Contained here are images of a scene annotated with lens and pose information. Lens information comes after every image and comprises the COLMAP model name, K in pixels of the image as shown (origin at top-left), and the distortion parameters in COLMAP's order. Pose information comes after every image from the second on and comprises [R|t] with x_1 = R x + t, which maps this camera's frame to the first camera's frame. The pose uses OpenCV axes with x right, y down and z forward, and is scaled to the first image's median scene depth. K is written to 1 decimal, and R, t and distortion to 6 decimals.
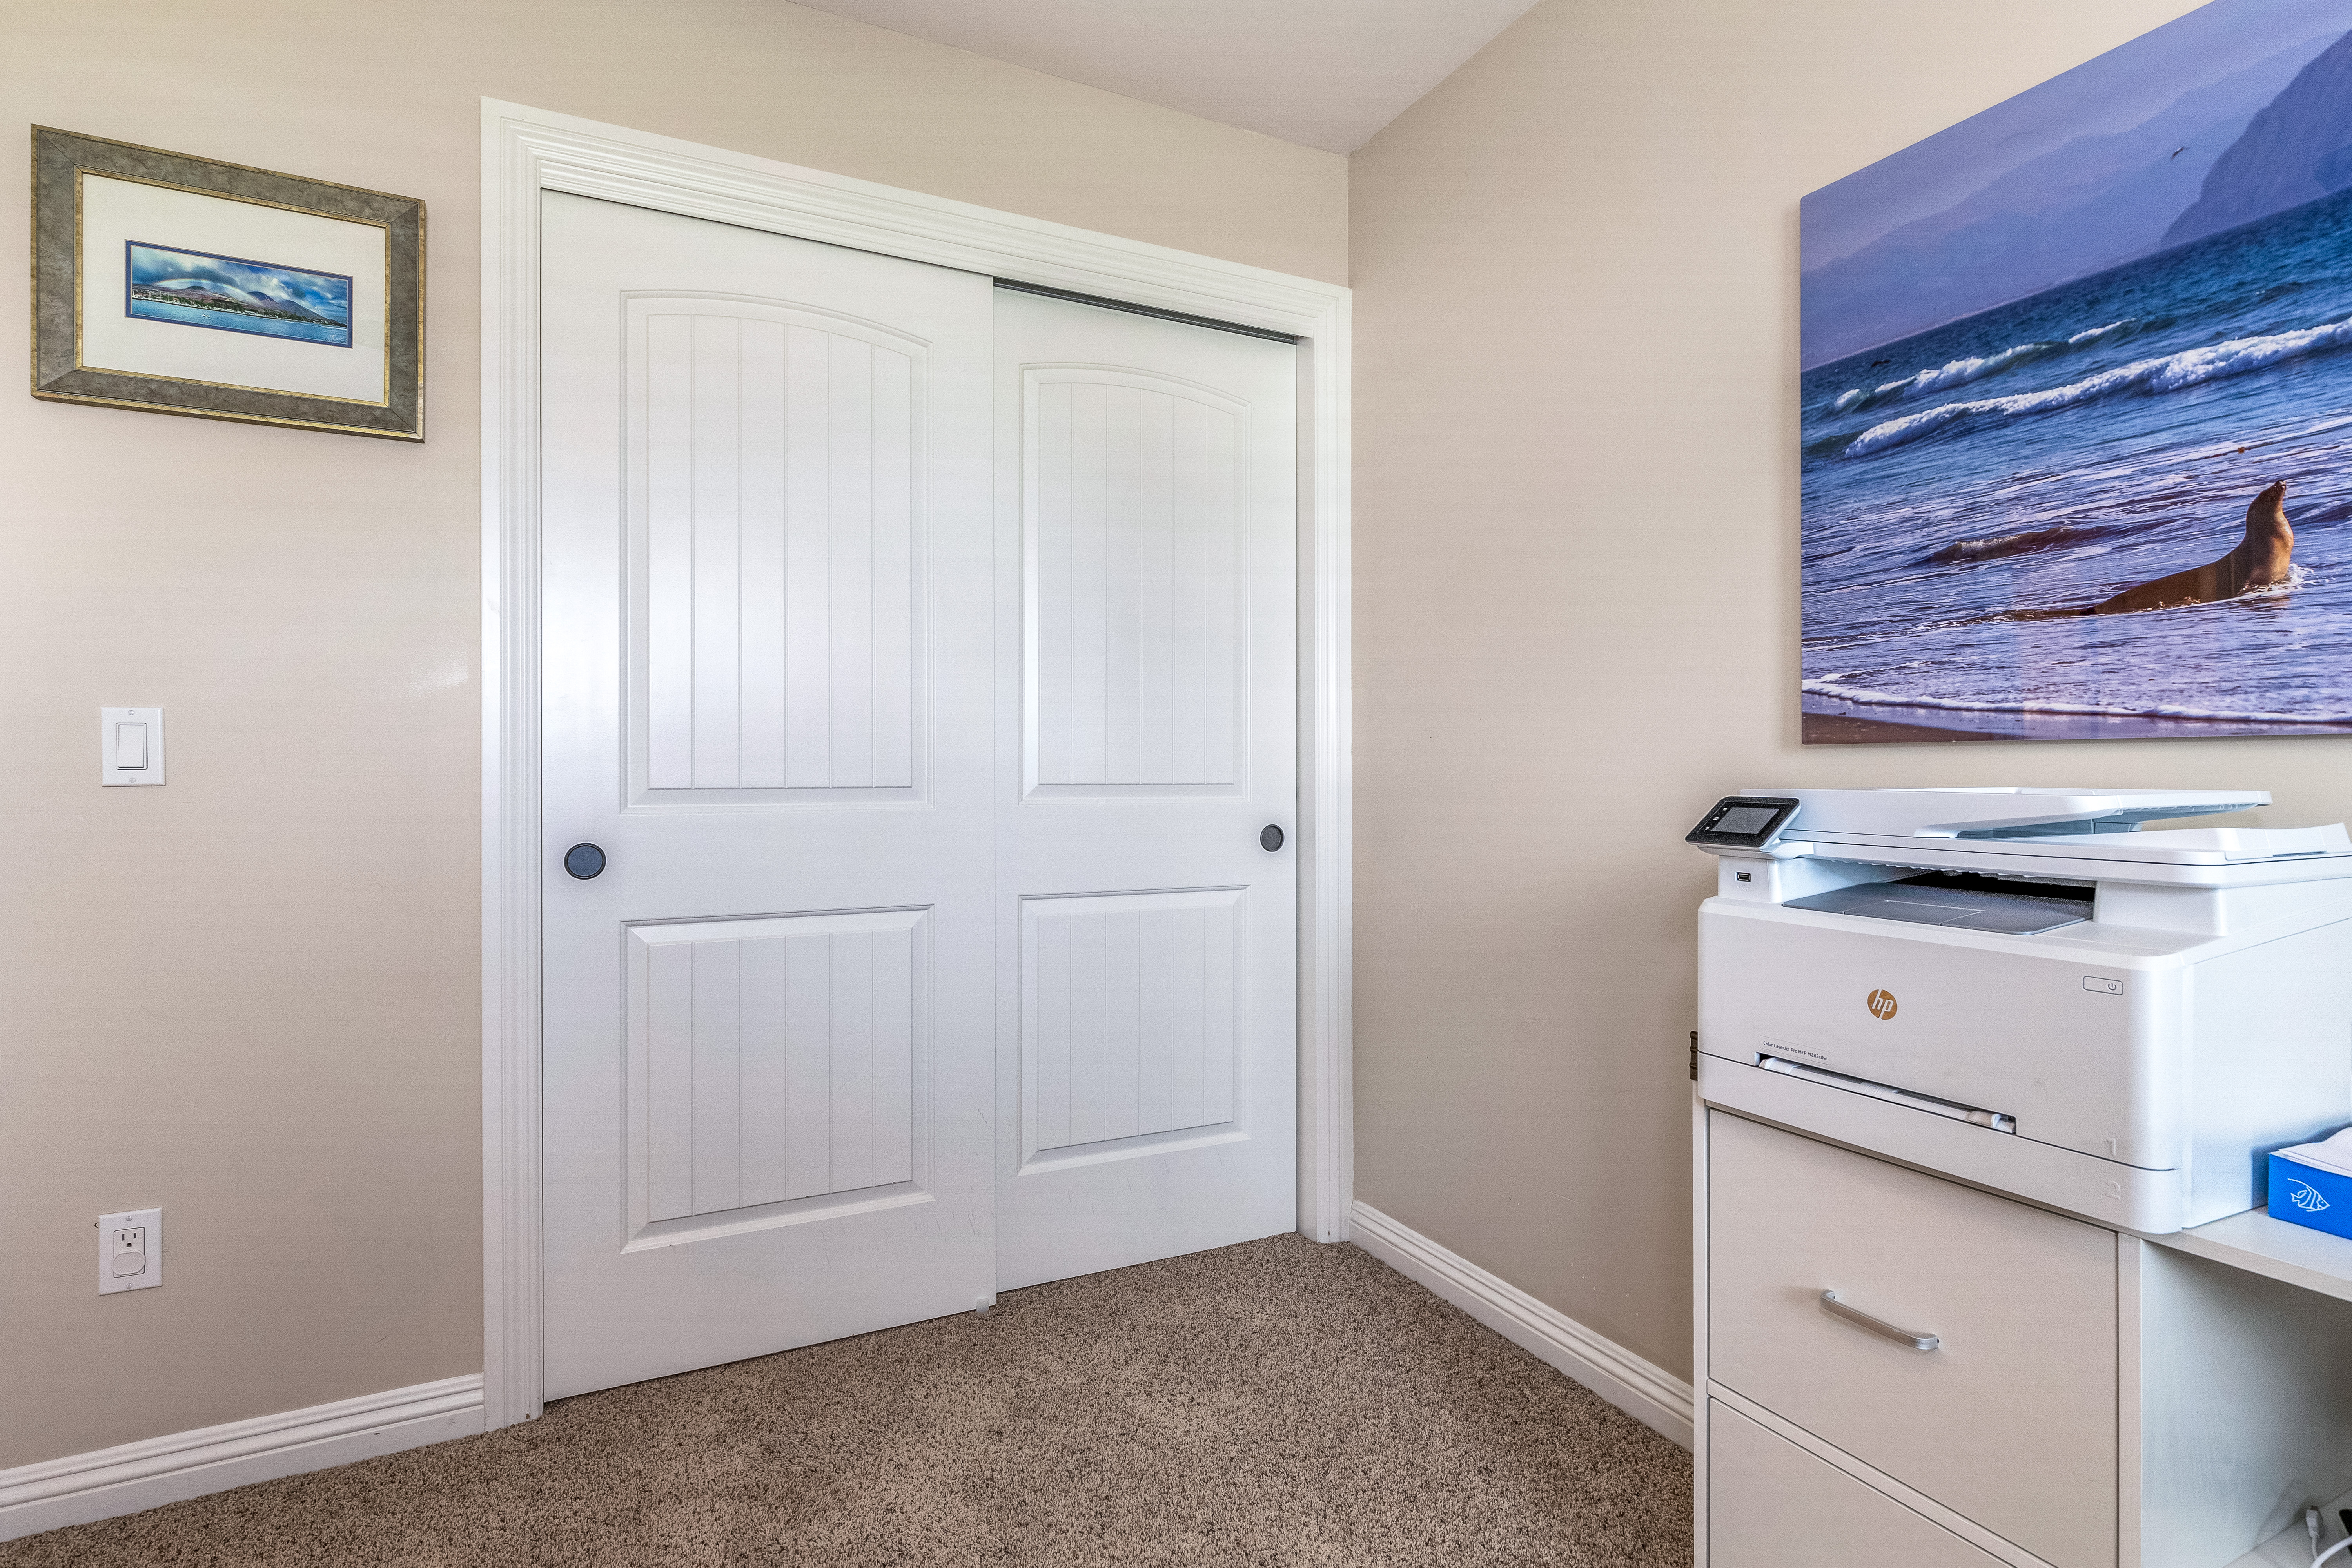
lens RADIAL K [[1166.4, 0, 1209.8], [0, 1166.4, 771.2], [0, 0, 1]] dist [-0.001886, 0.000084]
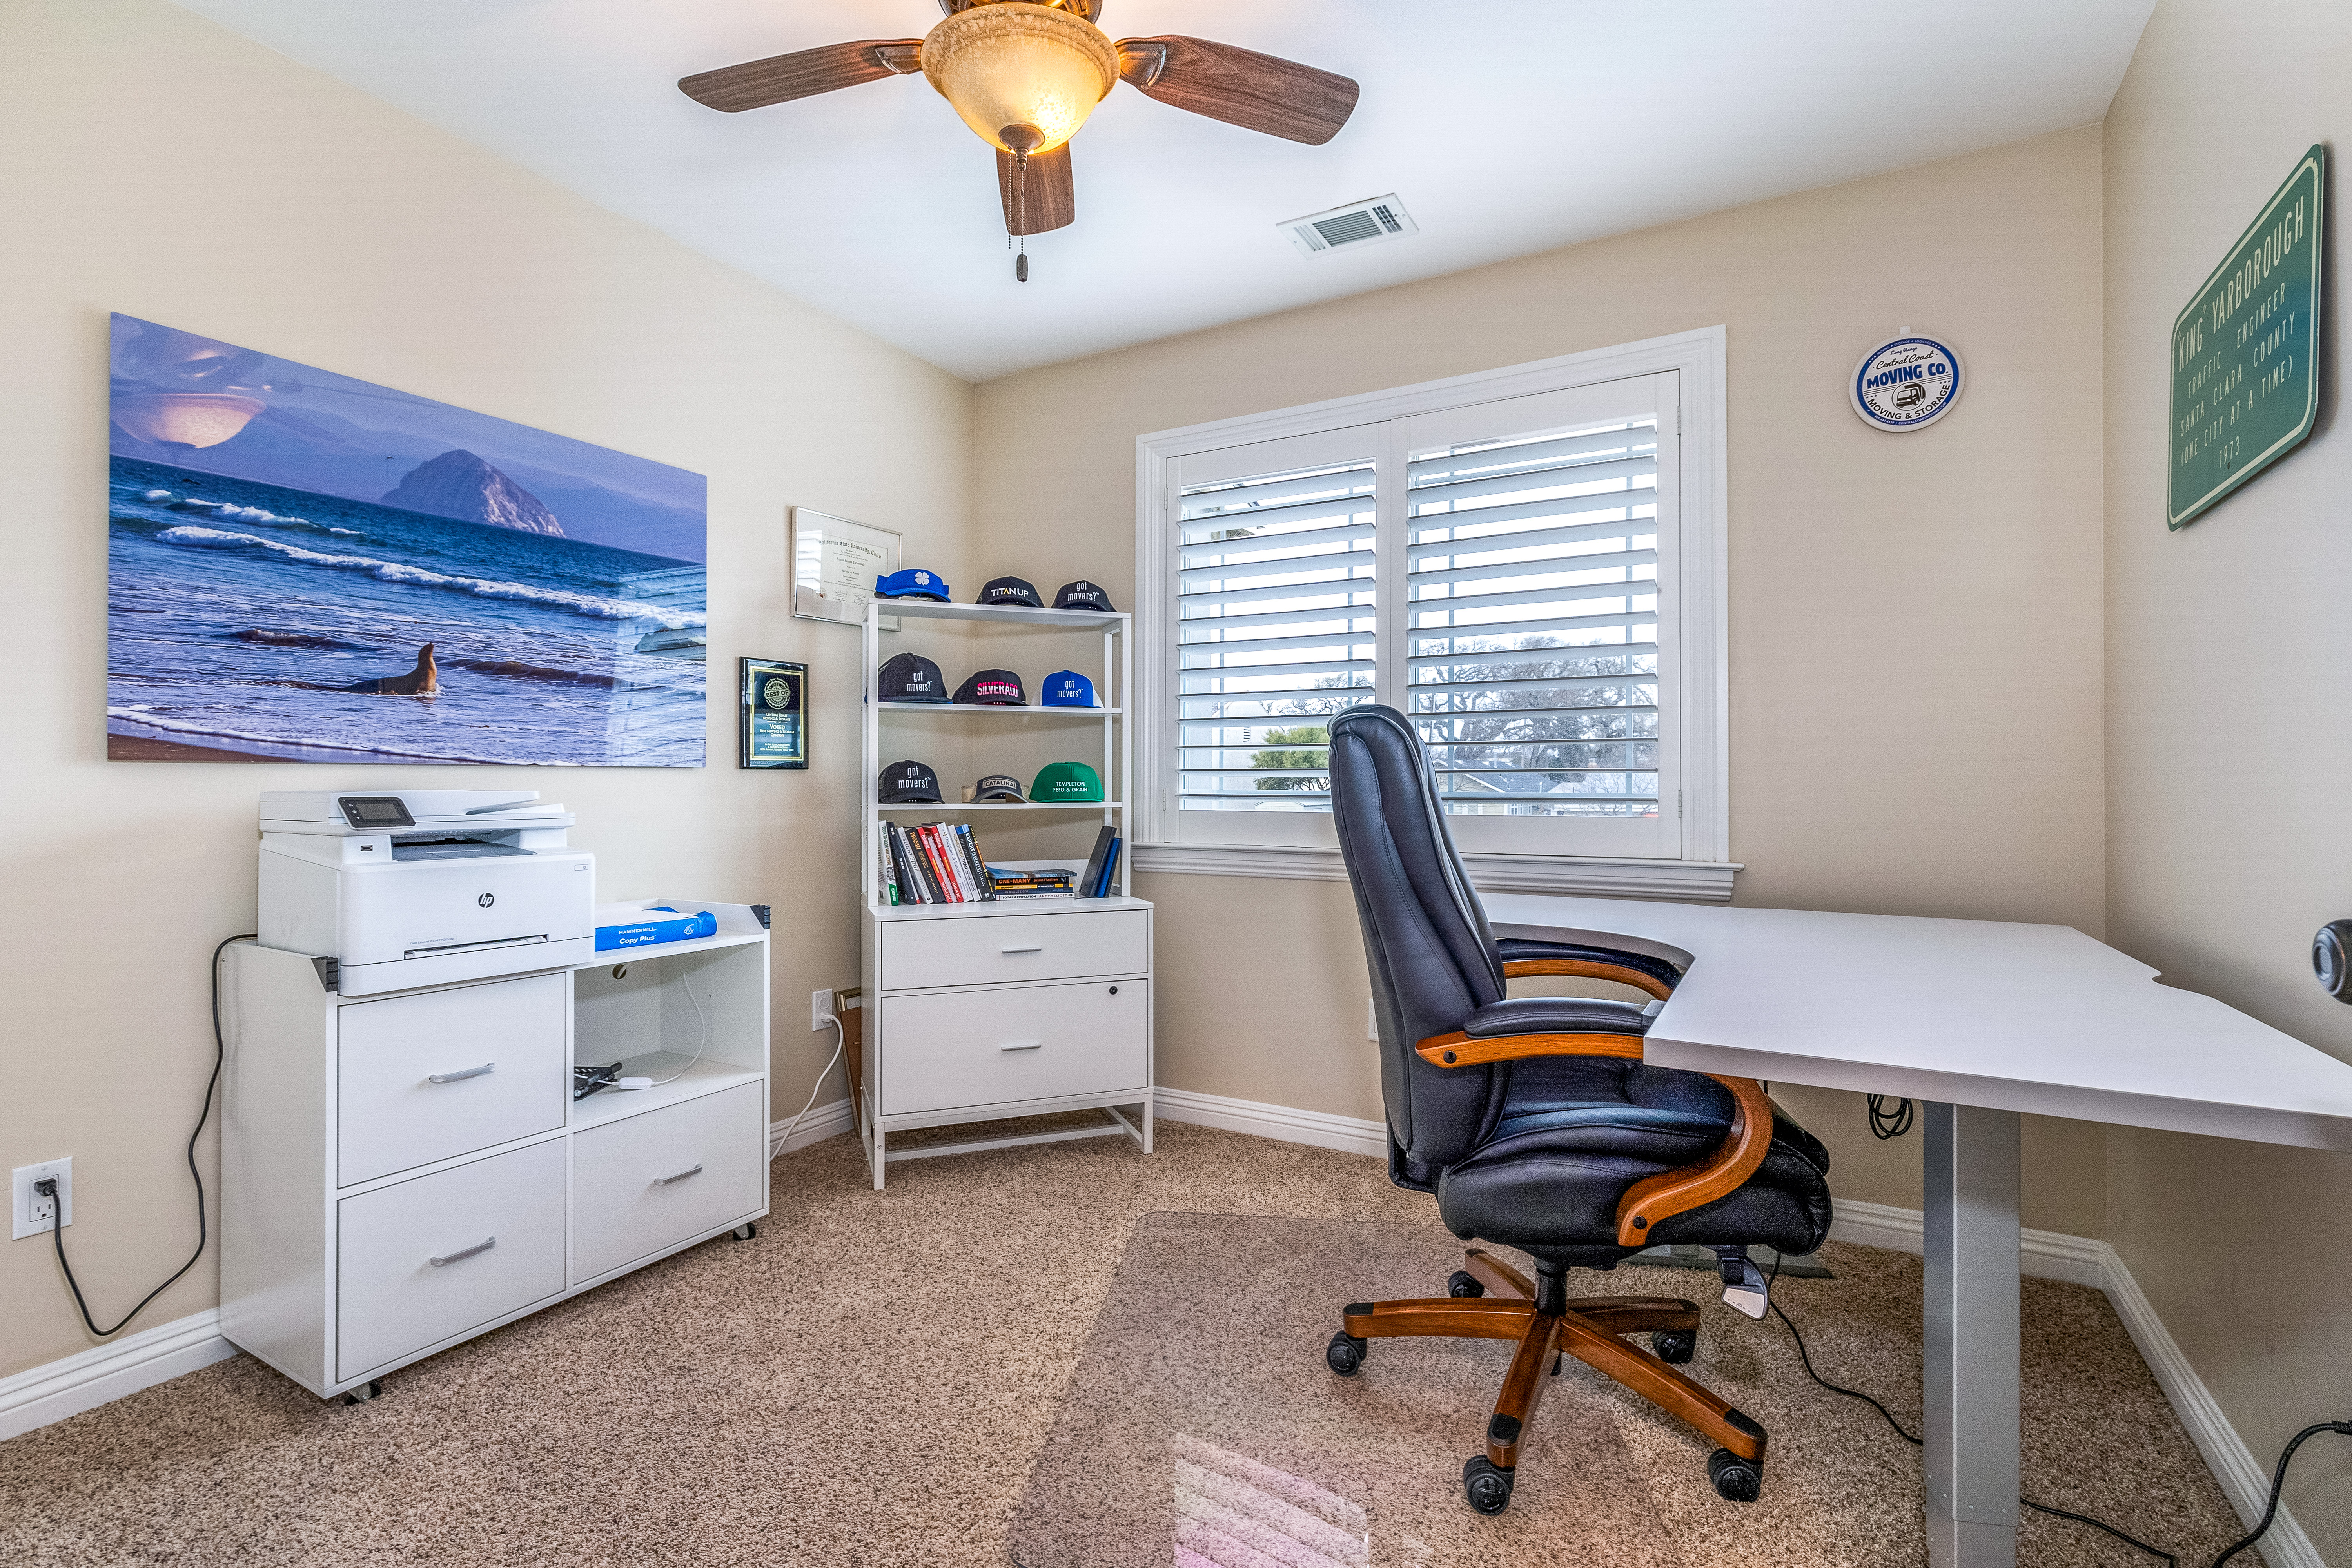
lens RADIAL K [[1055.2, 0, 1176.3], [0, 1055.2, 787.9], [0, 0, 1]] dist [0.000815, 0.000193]
pose [[-0.549870, -0.003299, 0.835244, -1.159463], [0.003674, 0.999973, 0.006368, 0.004110], [-0.835242, 0.006570, -0.549843, 0.765028]]
